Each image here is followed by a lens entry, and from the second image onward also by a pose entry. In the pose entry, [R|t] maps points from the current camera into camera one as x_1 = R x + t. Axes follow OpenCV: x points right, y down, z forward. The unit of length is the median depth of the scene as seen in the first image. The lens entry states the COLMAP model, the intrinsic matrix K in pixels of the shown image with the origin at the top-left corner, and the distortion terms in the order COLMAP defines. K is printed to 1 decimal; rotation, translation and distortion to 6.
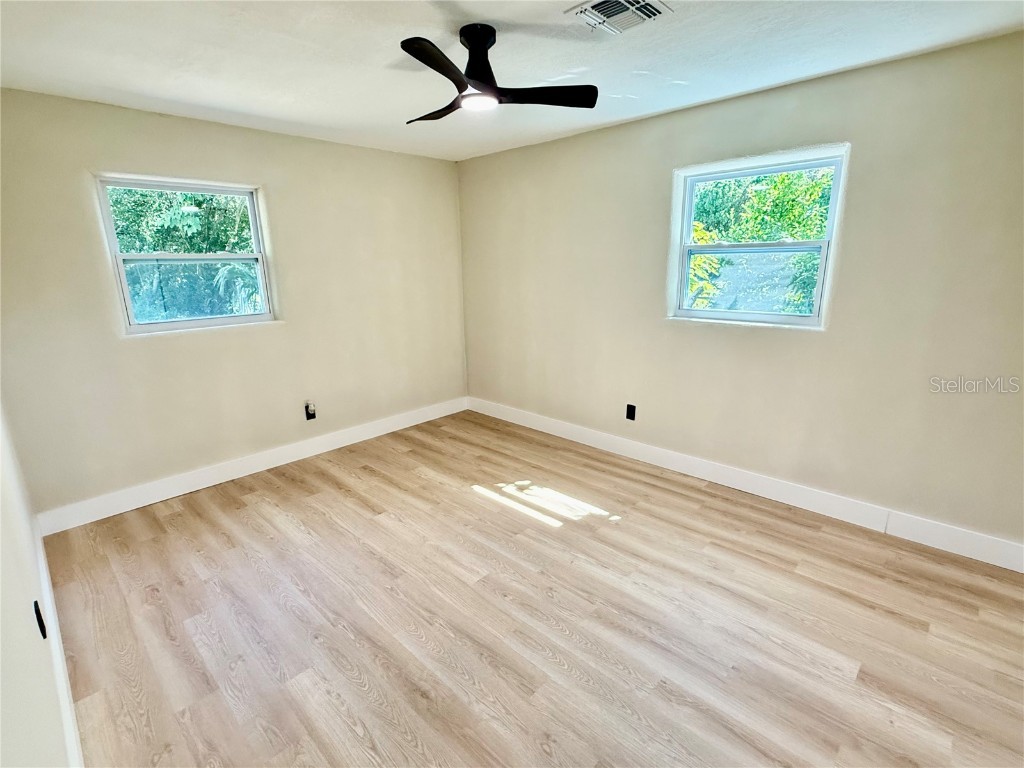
lens RADIAL K [[487.5, 0, 510.4], [0, 487.5, 384.8], [0, 0, 1]] dist [-0.000864, 0.000021]
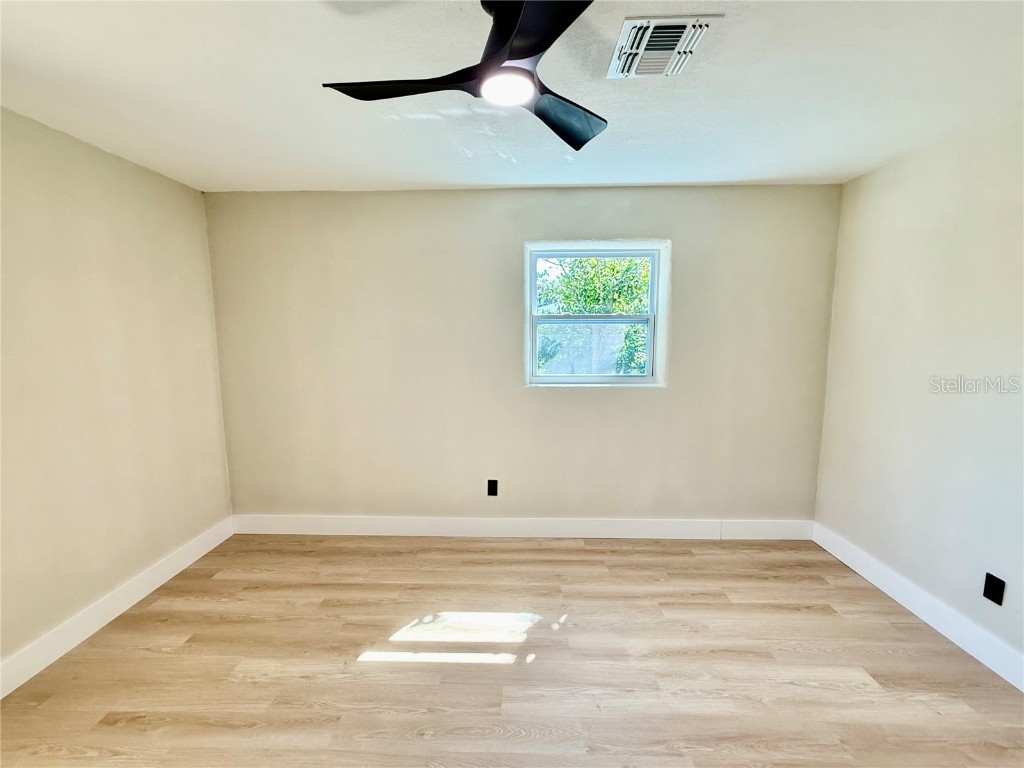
lens RADIAL K [[425.9, 0, 507.1], [0, 425.9, 384.3], [0, 0, 1]] dist [-0.000676, 0.000476]
pose [[0.737562, -0.067619, 0.671885, -0.291772], [0.157422, 0.984777, -0.073700, -0.081104], [-0.656674, 0.160128, 0.736980, 0.383526]]
